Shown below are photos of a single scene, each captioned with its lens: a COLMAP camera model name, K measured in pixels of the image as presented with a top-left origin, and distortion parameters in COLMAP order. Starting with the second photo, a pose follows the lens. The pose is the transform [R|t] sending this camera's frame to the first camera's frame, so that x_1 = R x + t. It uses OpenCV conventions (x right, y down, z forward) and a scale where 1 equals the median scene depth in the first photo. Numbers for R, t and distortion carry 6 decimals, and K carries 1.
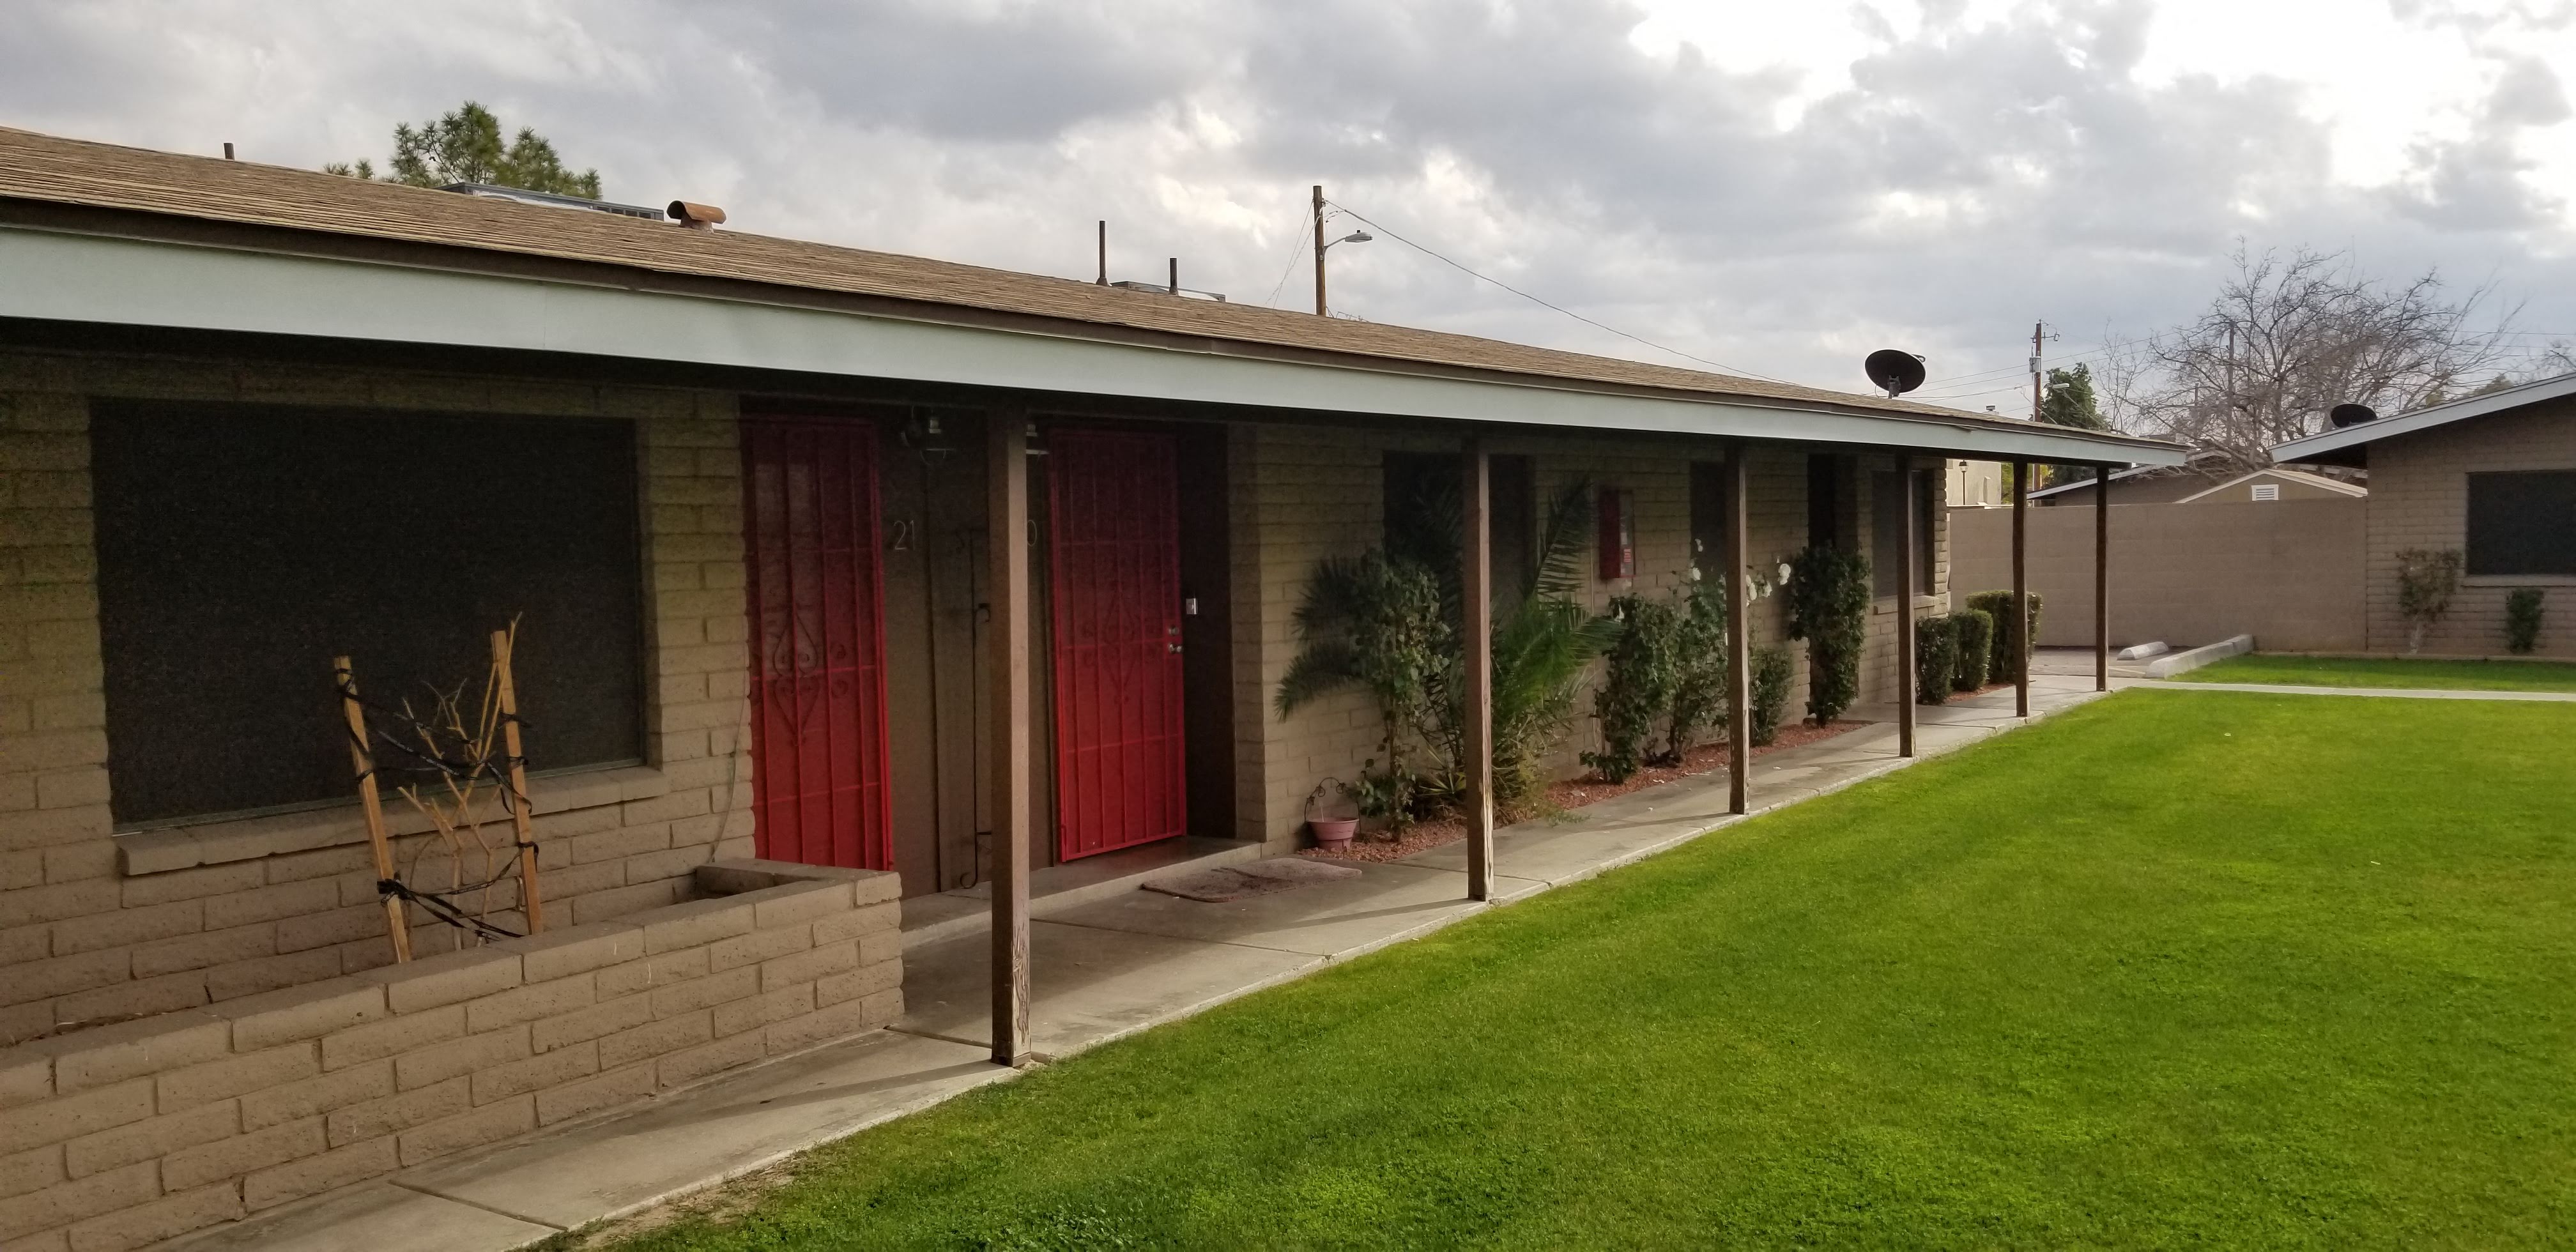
lens RADIAL K [[2004.4, 0, 1288.0], [0, 2004.4, 626.0], [0, 0, 1]] dist [-0.007443, -0.006649]
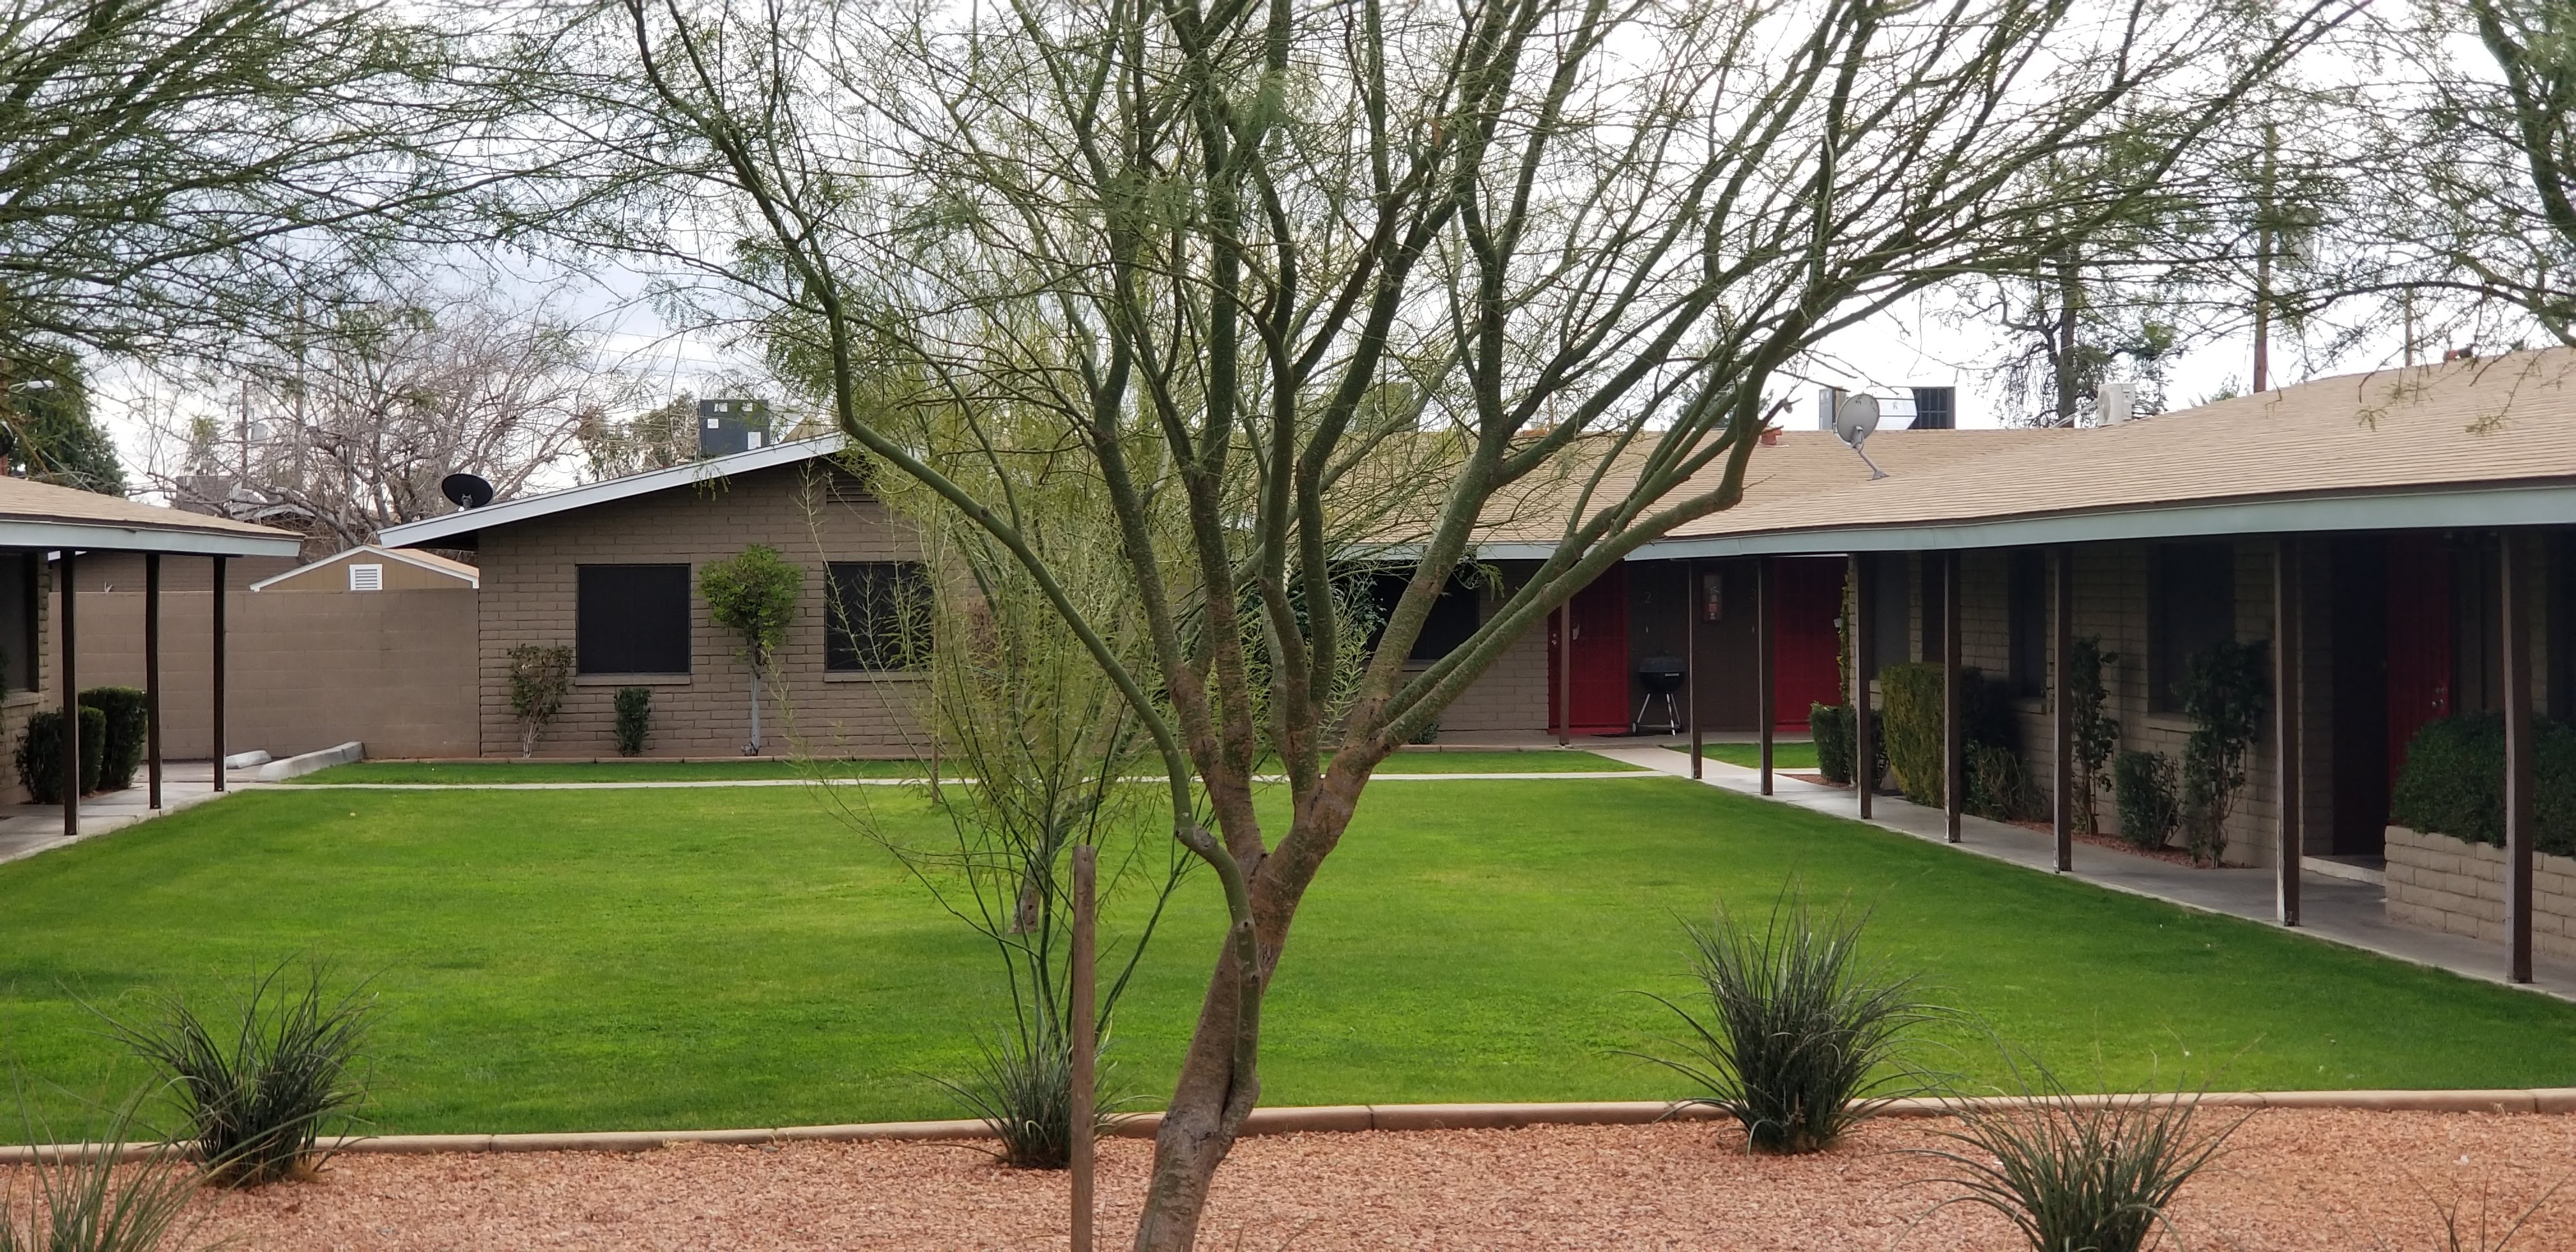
lens RADIAL K [[3659.6, 0, 1288.0], [0, 3659.6, 626.0], [0, 0, 1]] dist [0.133105, -0.006396]
pose [[0.762408, 0.009991, 0.647019, -0.268489], [0.018729, 0.999121, -0.037497, 0.022870], [-0.646825, 0.040706, 0.761551, -0.523008]]
